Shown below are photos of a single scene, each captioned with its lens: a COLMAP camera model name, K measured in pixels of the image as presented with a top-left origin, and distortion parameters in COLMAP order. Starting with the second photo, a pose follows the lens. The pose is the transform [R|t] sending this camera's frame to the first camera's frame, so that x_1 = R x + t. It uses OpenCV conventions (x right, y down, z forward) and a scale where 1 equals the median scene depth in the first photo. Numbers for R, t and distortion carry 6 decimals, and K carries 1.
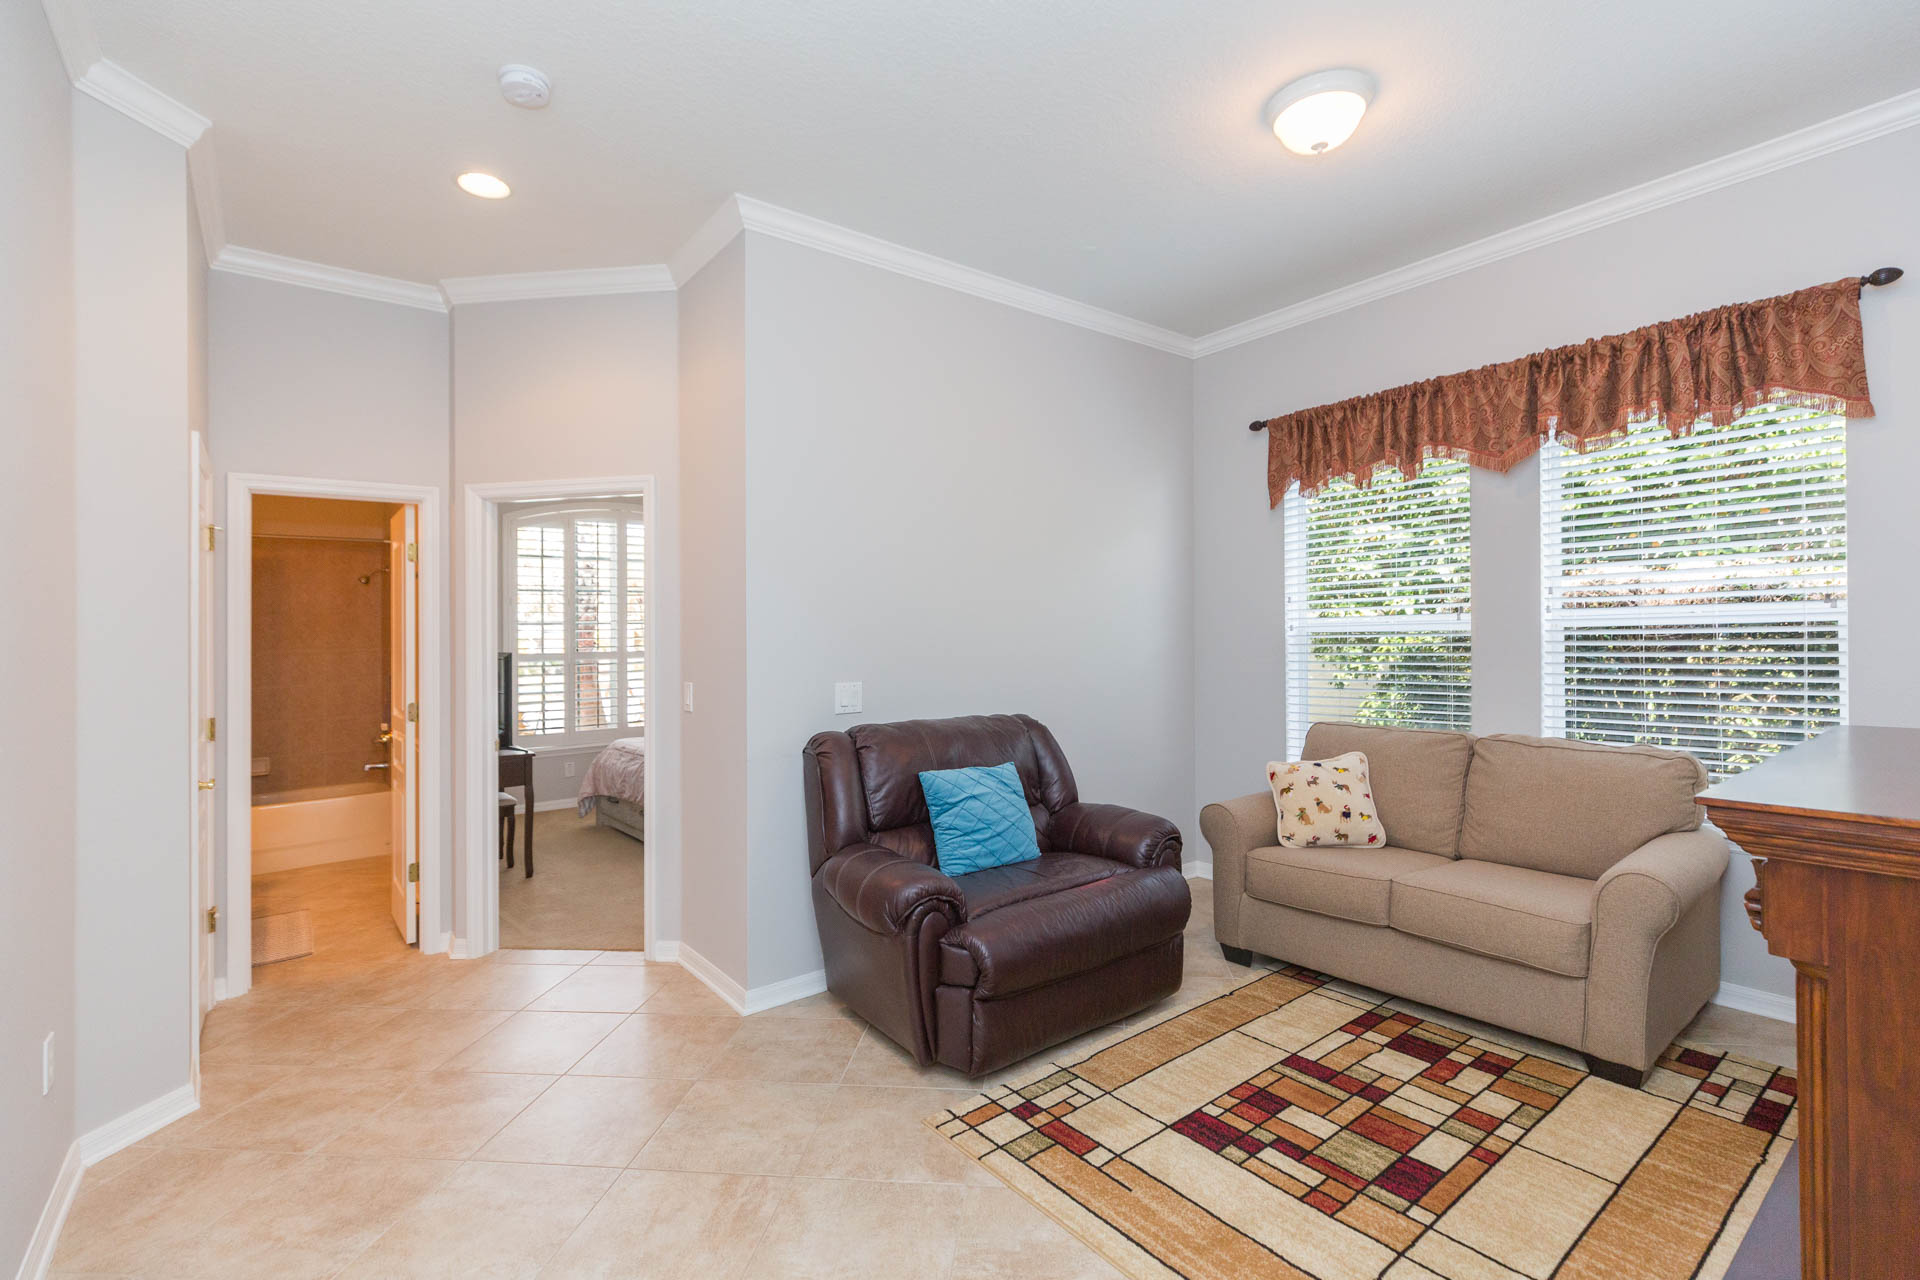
lens RADIAL K [[862.5, 0, 967.6], [0, 862.5, 608.6], [0, 0, 1]] dist [0.005566, -0.001788]
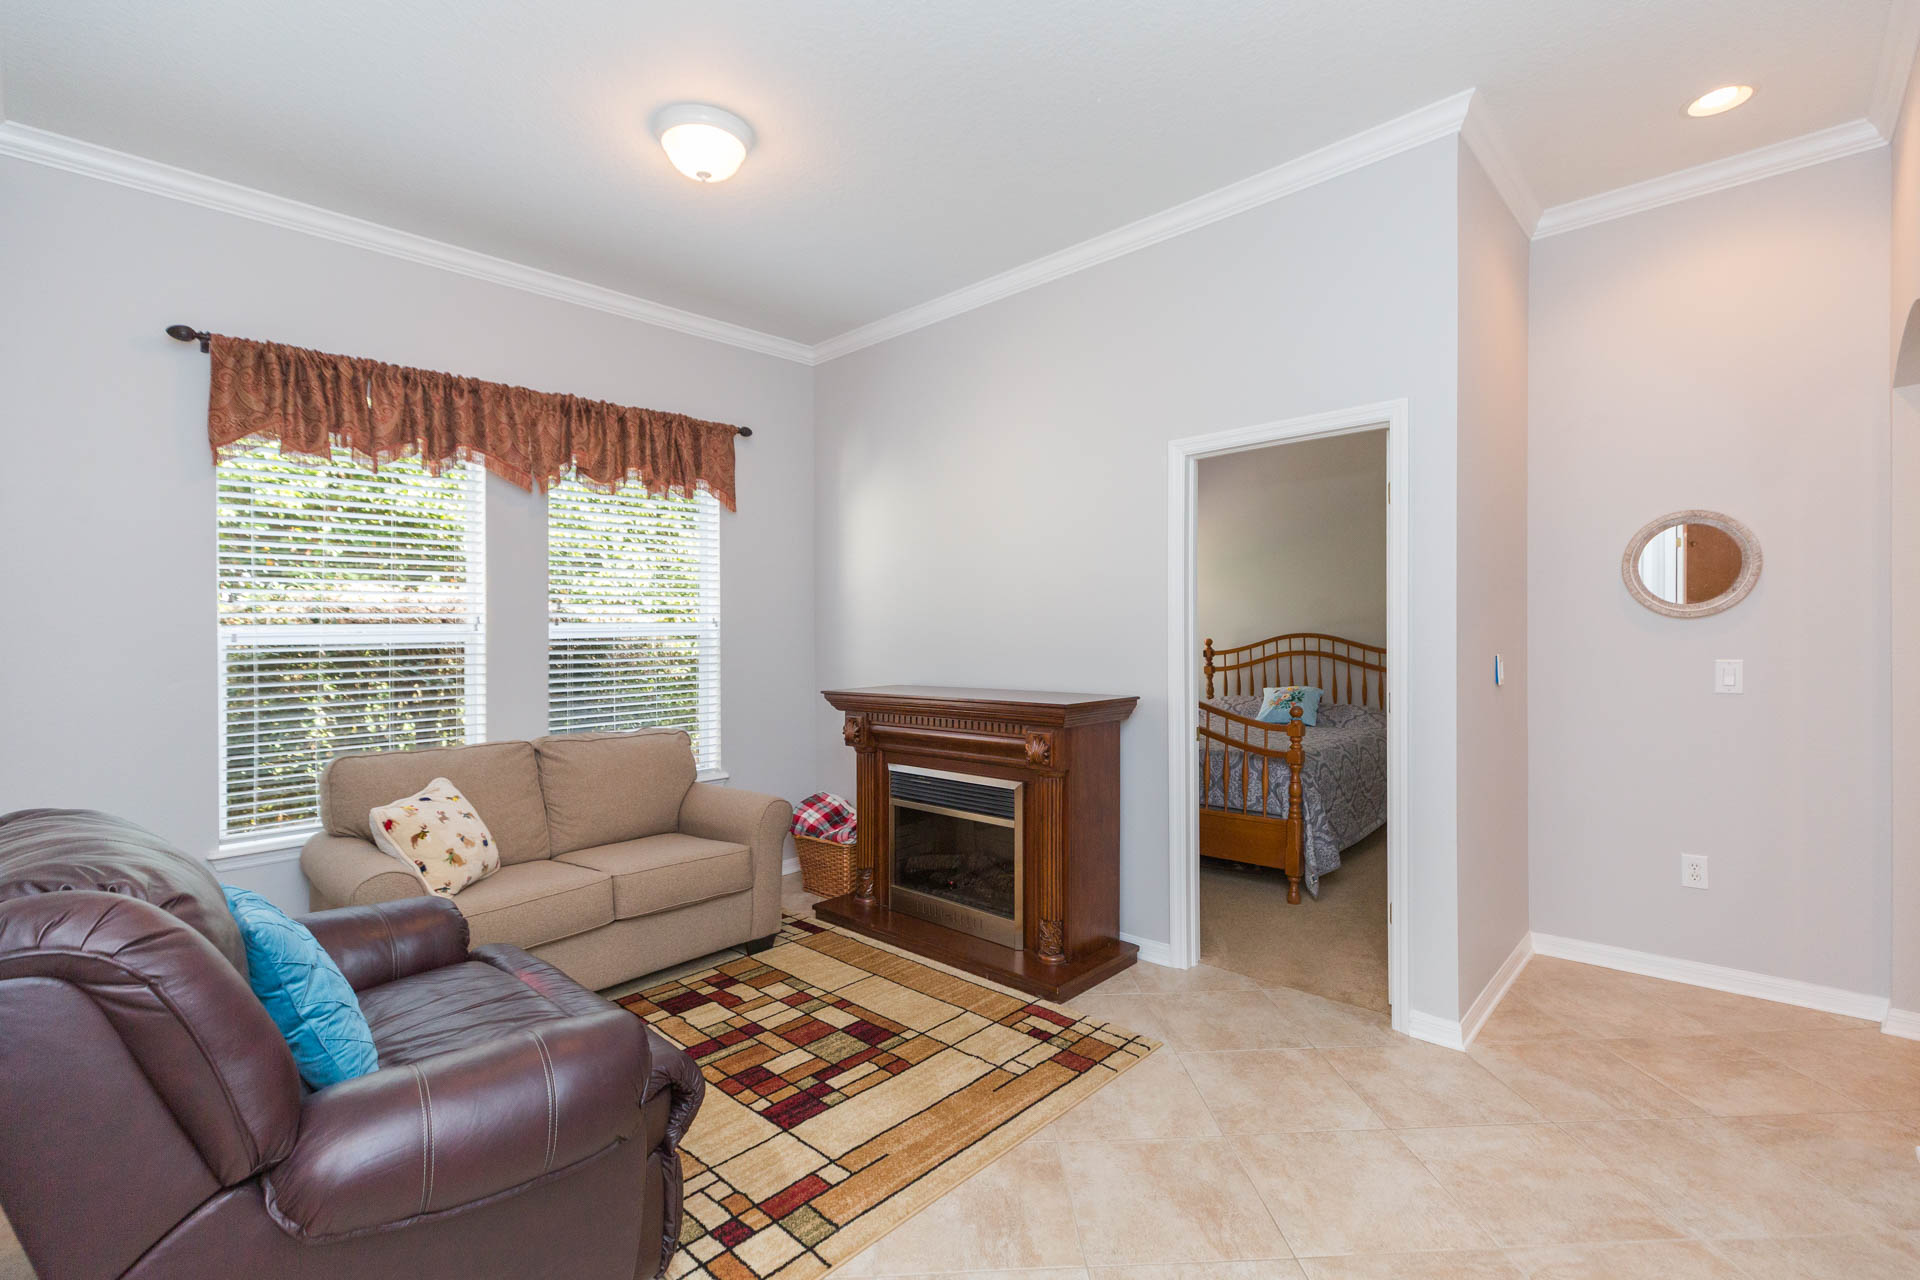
lens RADIAL K [[862.5, 0, 963.9], [0, 862.5, 644.2], [0, 0, 1]] dist [0.005566, -0.001788]
pose [[-0.145409, 0.007914, 0.989340, -0.693250], [-0.012489, 0.999874, -0.009834, 0.044812], [-0.989293, -0.013786, -0.145292, 0.844769]]
